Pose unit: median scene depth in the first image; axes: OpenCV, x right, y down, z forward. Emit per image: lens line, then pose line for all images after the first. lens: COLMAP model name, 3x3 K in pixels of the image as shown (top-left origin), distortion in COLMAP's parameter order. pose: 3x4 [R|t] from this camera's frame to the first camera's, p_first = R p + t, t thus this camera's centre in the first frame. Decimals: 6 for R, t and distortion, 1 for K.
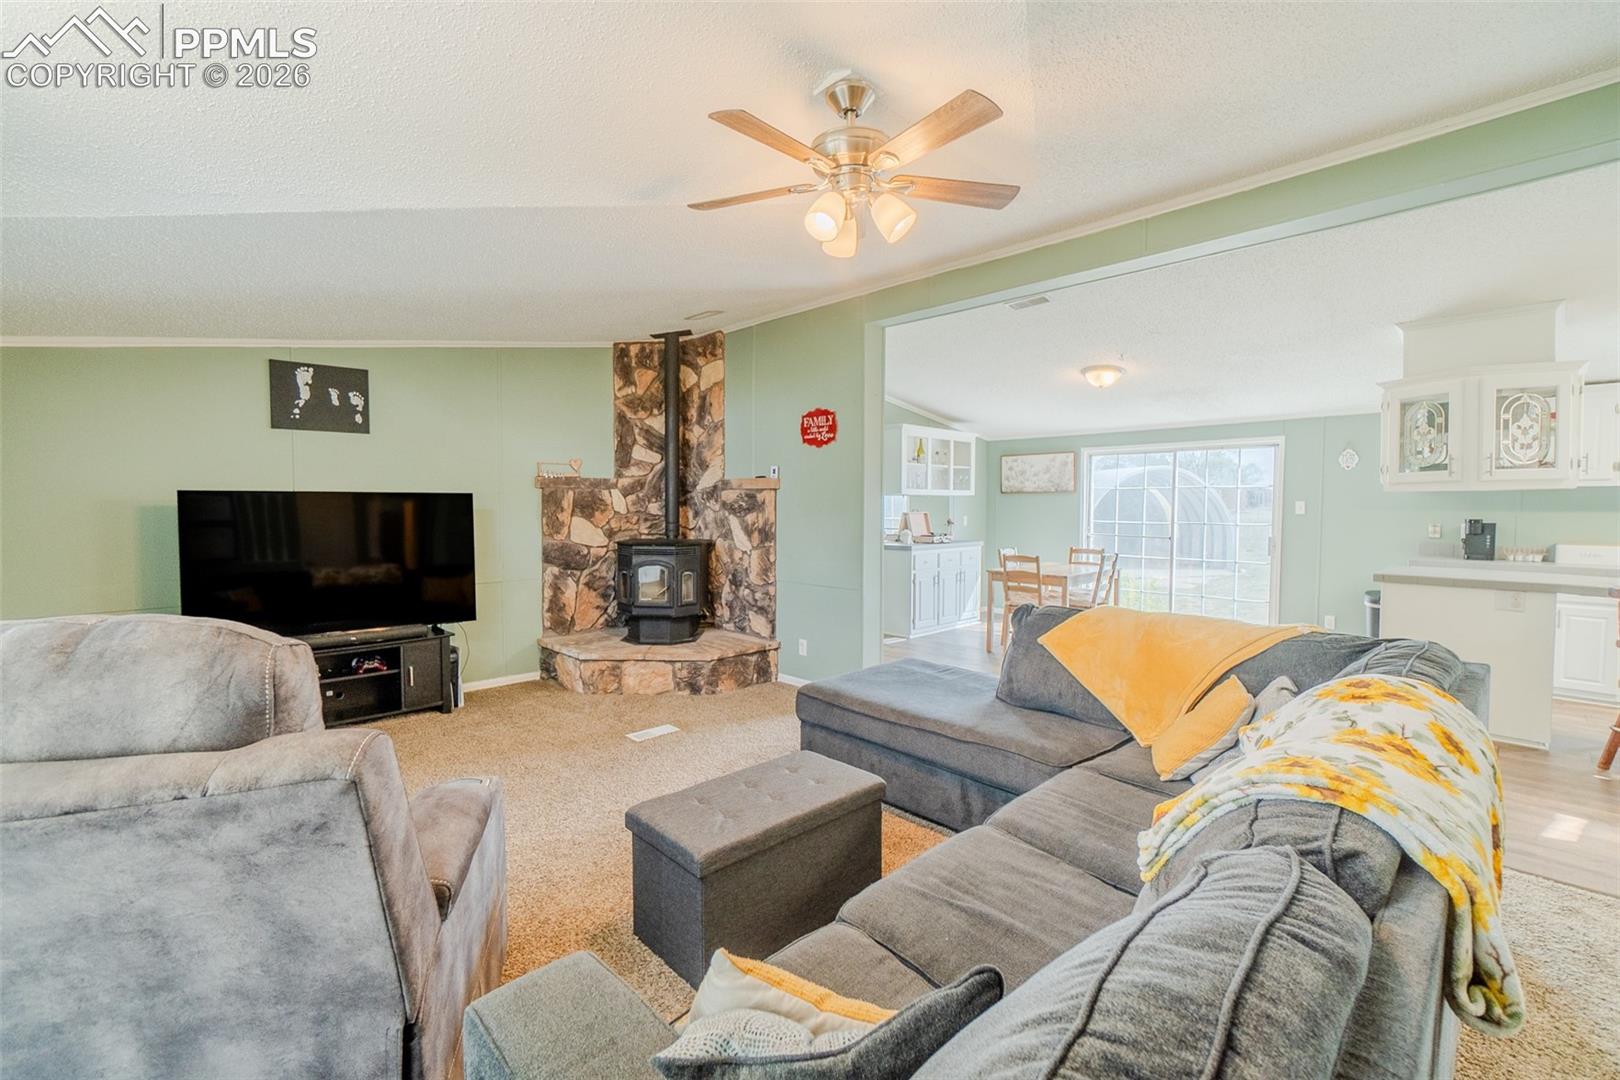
lens RADIAL K [[698.2, 0, 785.6], [0, 698.2, 531.7], [0, 0, 1]] dist [-0.002550, 0.000219]
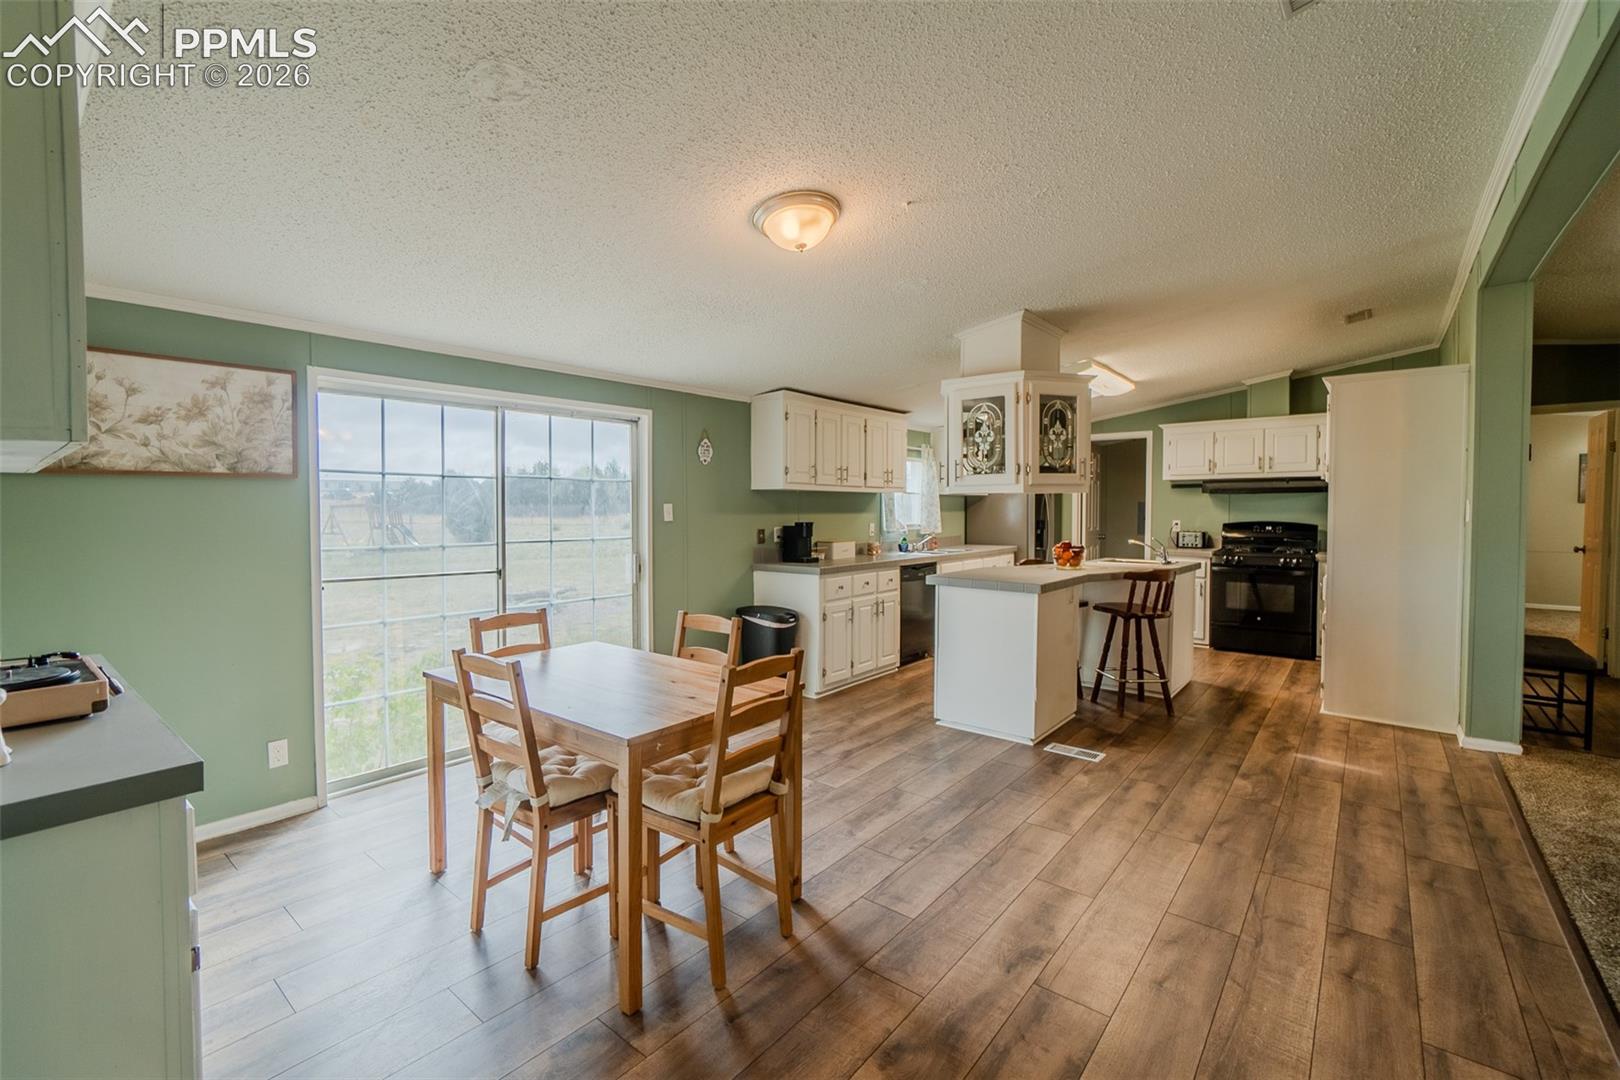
lens RADIAL K [[693.0, 0, 797.2], [0, 693.0, 528.4], [0, 0, 1]] dist [-0.011145, 0.000856]
pose [[-0.115199, -0.031117, 0.992855, 0.002513], [0.040250, 0.998542, 0.035966, -0.040008], [-0.992527, 0.044105, -0.113779, 0.989841]]
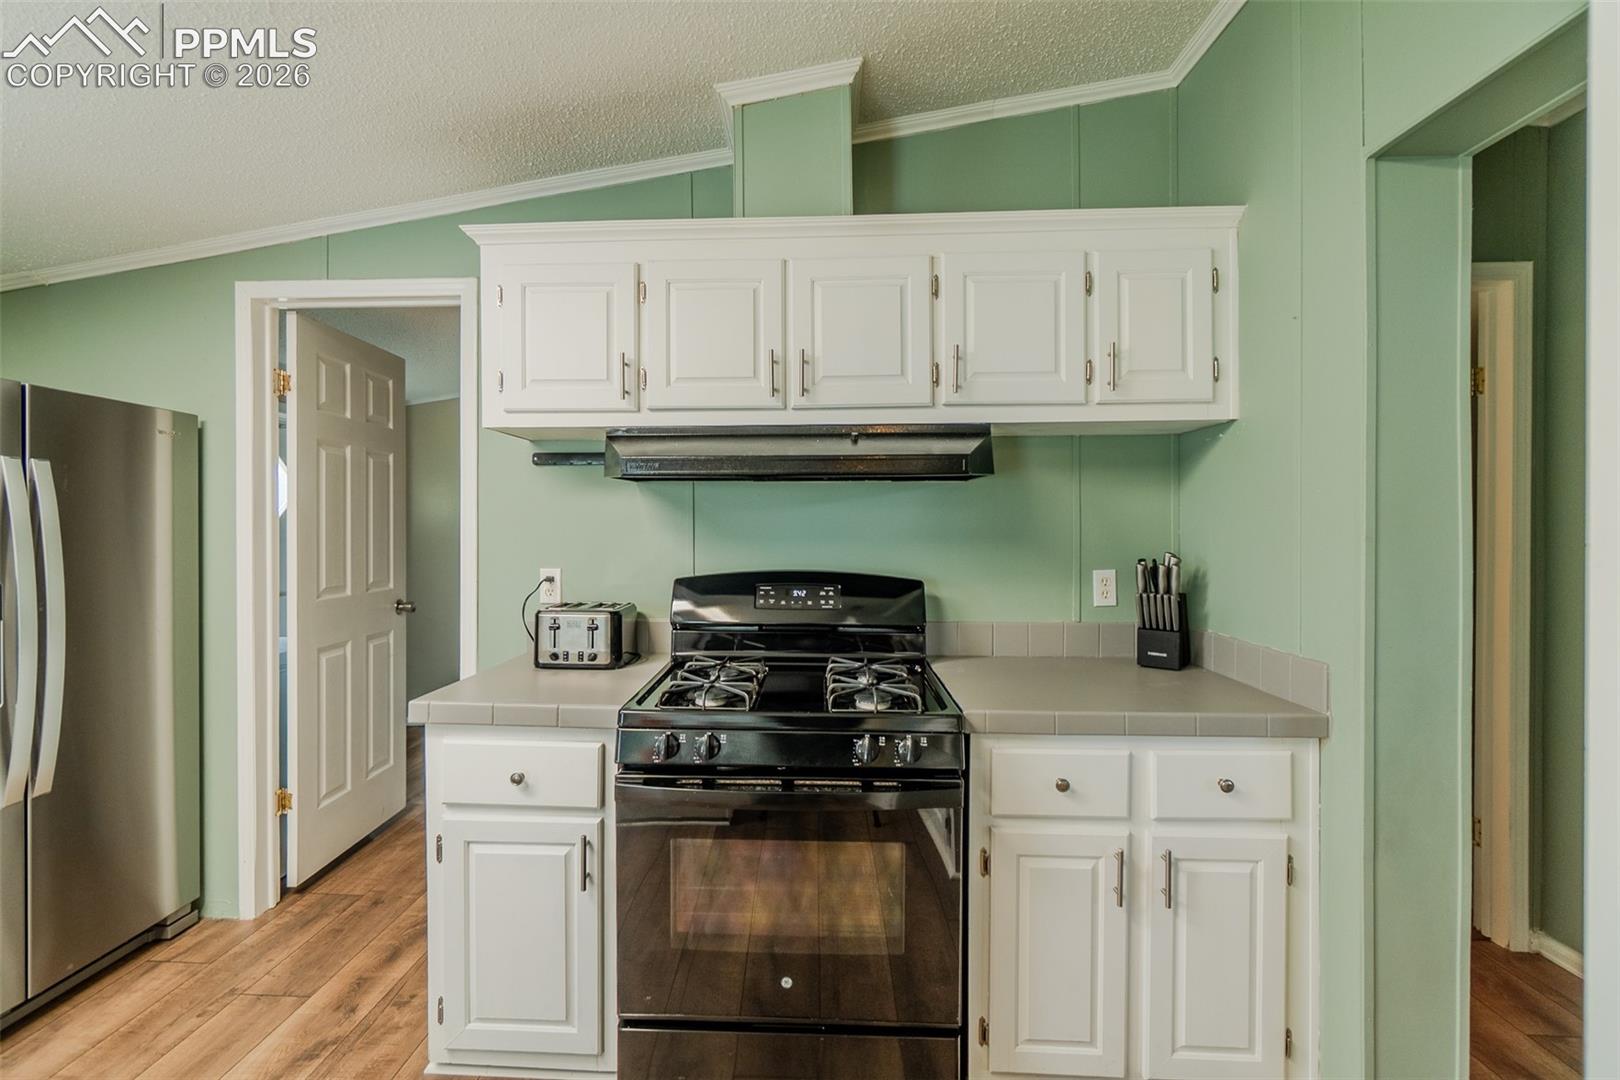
lens RADIAL K [[705.2, 0, 788.1], [0, 705.2, 525.2], [0, 0, 1]] dist [-0.000346, 0.000292]
pose [[-0.685939, -0.003654, 0.727650, 0.754137], [0.029244, 0.999041, 0.032585, -0.015752], [-0.727071, 0.043630, -0.685174, 0.363382]]
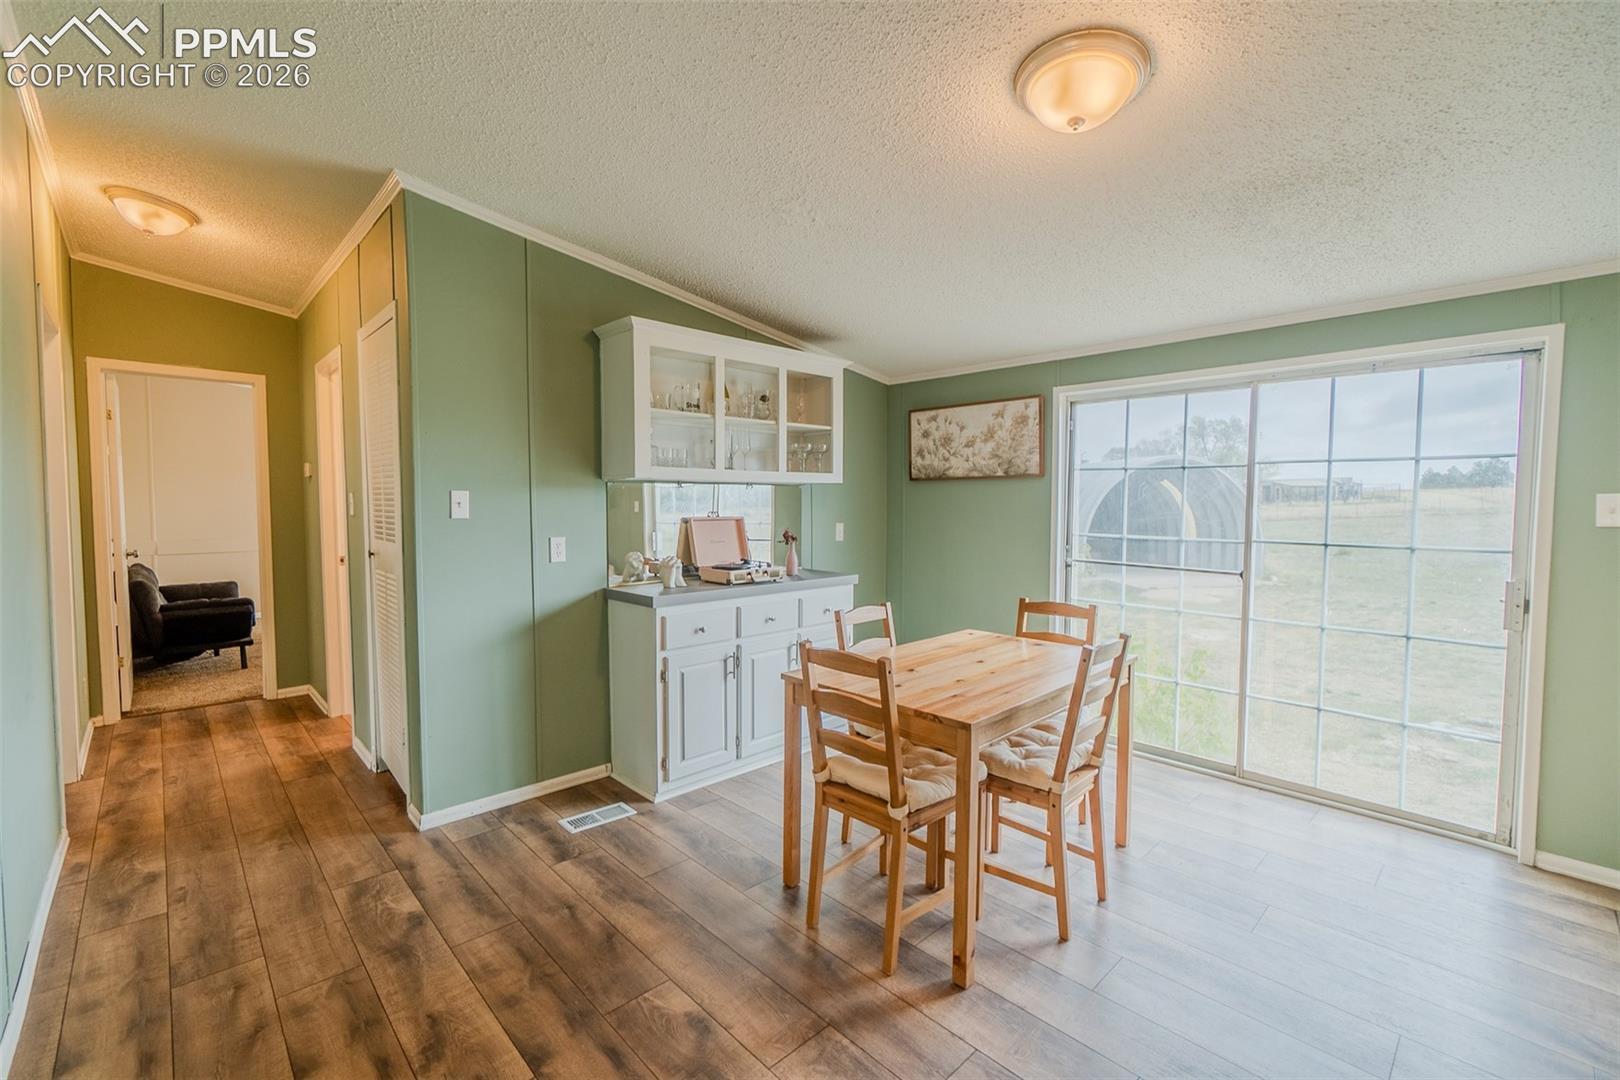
lens RADIAL K [[691.2, 0, 783.4], [0, 691.2, 532.1], [0, 0, 1]] dist [-0.001580, 0.000389]
pose [[0.999877, -0.000552, -0.015675, 0.304808], [0.000672, 0.999971, 0.007642, -0.026524], [0.015670, -0.007651, 0.999848, 0.643239]]
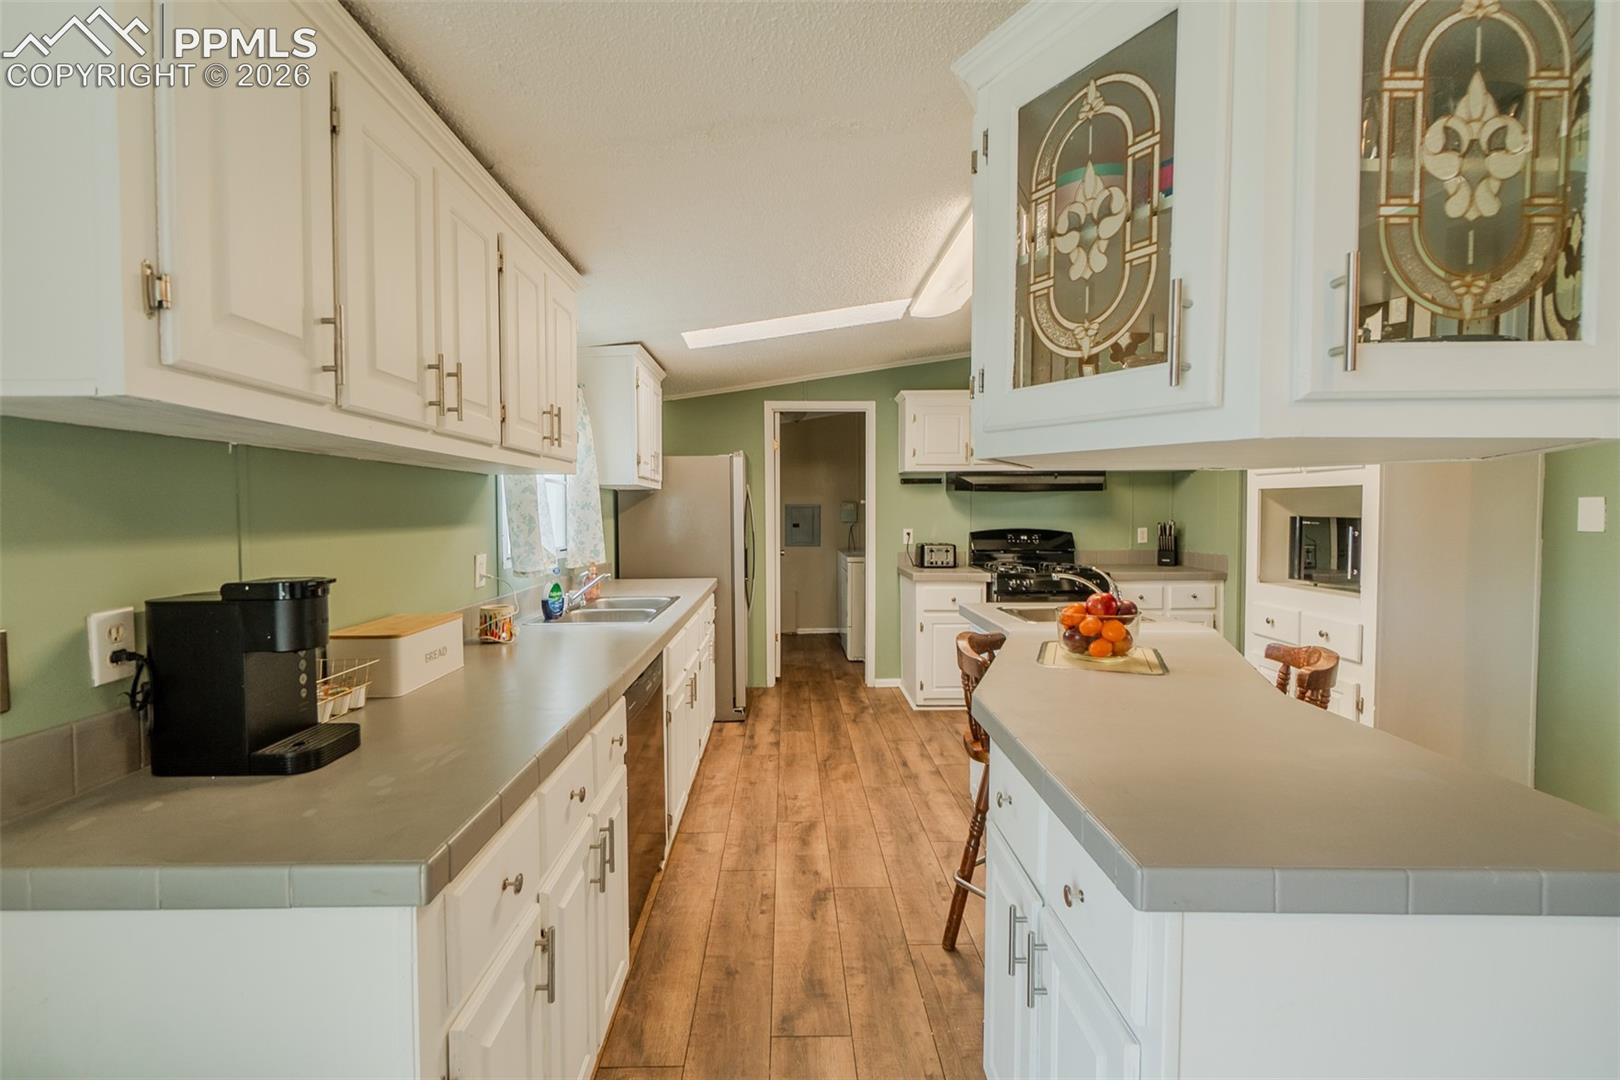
lens RADIAL K [[689.8, 0, 796.0], [0, 689.8, 531.7], [0, 0, 1]] dist [-0.003394, 0.001130]
pose [[-0.735226, -0.017983, 0.677584, 0.641497], [0.030380, 0.997769, 0.059444, -0.035907], [-0.677141, 0.064290, -0.733039, 0.922149]]
